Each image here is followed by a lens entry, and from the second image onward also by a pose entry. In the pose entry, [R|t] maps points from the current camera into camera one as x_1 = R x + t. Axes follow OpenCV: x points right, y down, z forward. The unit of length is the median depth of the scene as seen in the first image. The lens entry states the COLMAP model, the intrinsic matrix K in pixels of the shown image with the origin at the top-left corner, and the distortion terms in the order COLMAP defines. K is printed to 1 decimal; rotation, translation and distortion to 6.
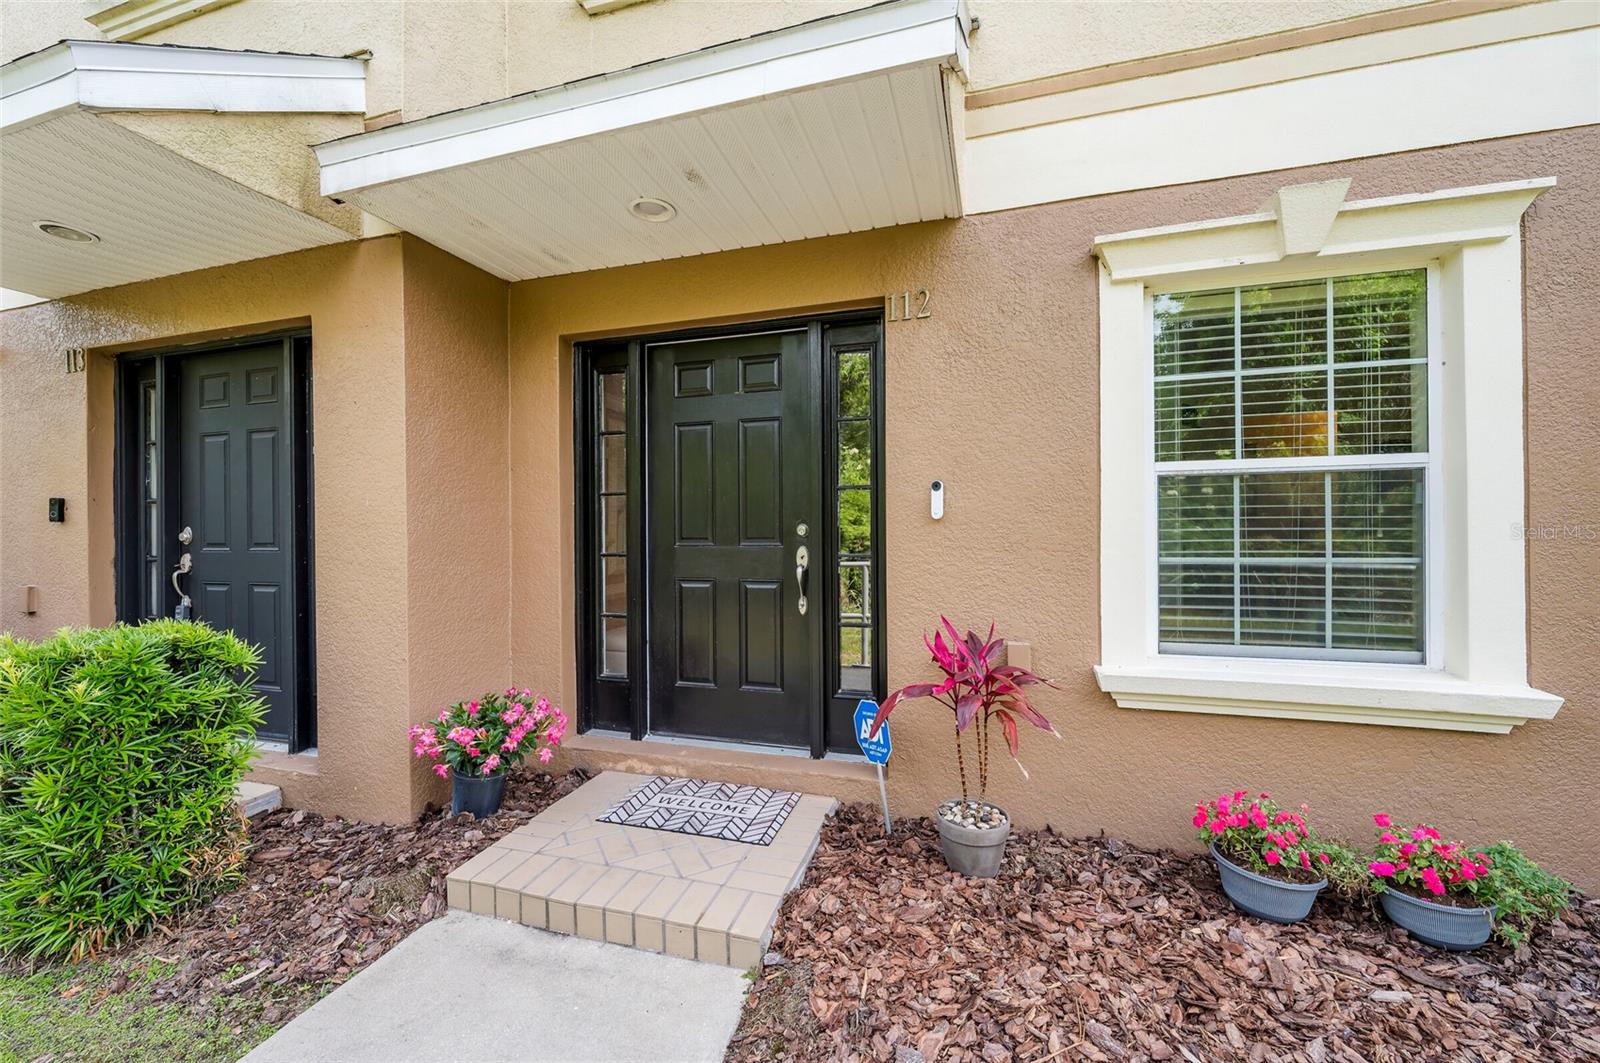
lens RADIAL K [[623.3, 0, 801.3], [0, 623.3, 532.9], [0, 0, 1]] dist [-0.002390, -0.000479]
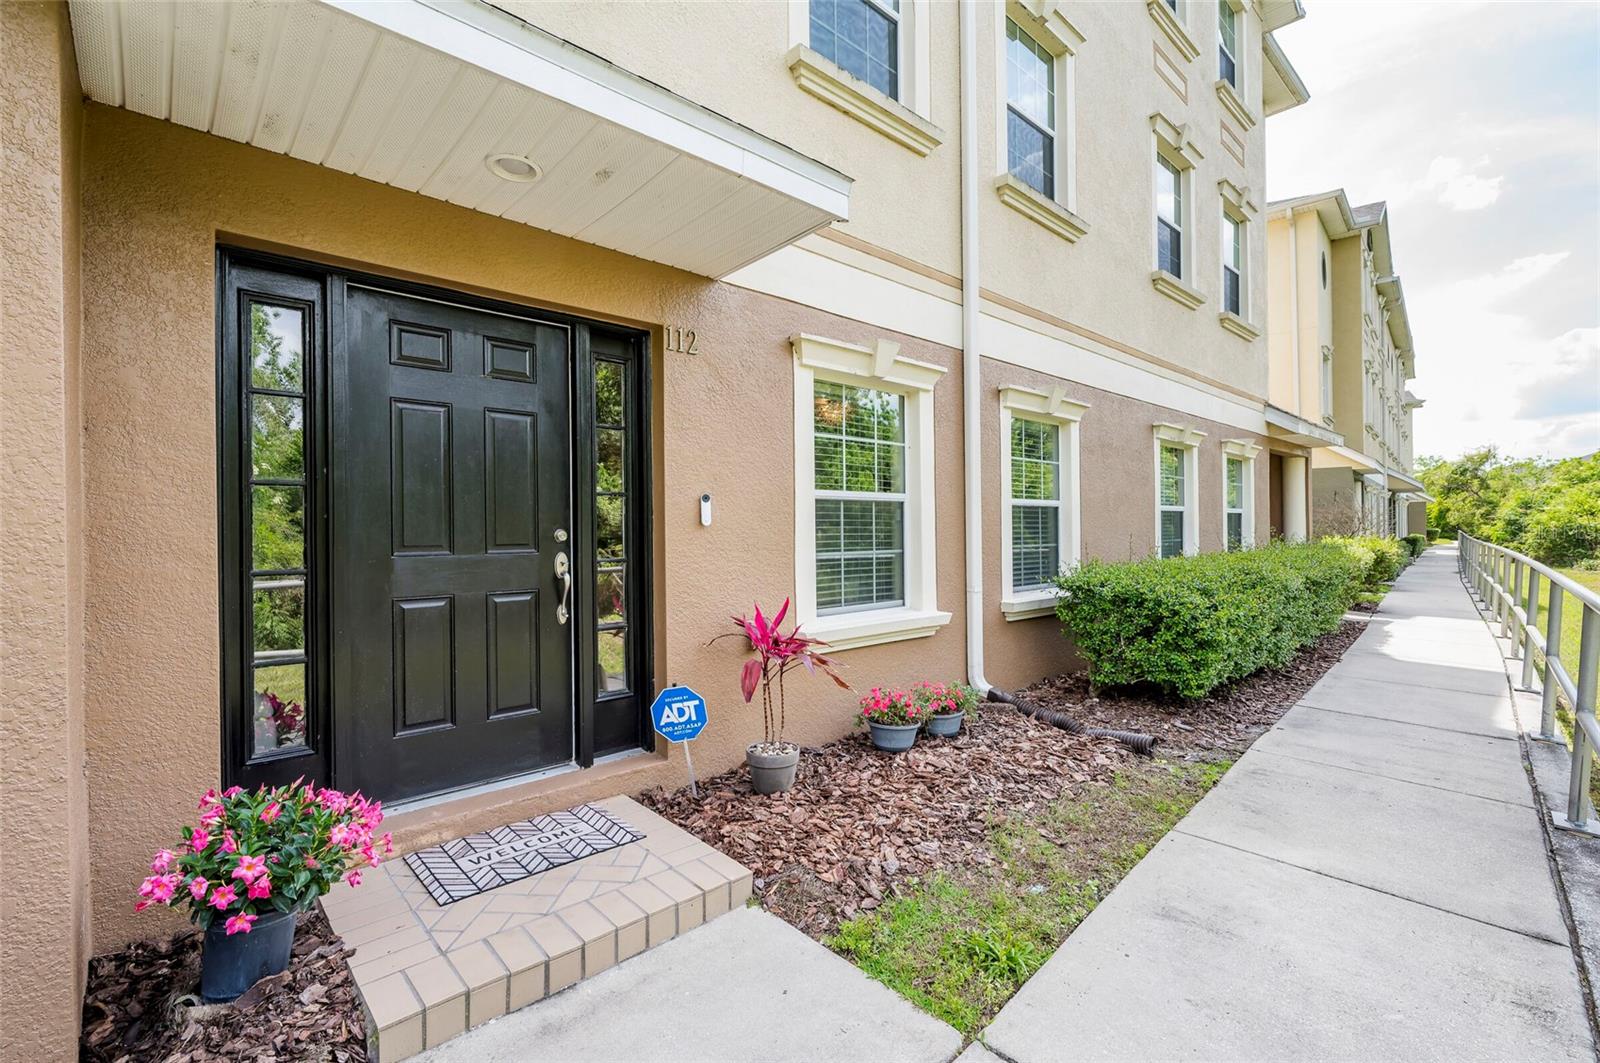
lens RADIAL K [[712.2, 0, 800.0], [0, 712.2, 531.5], [0, 0, 1]] dist [0.000031, 0.000031]
pose [[0.509521, 0.004842, 0.860445, -0.924910], [0.009731, 0.999888, -0.011389, 0.006664], [-0.860403, 0.014176, 0.509417, 0.158957]]
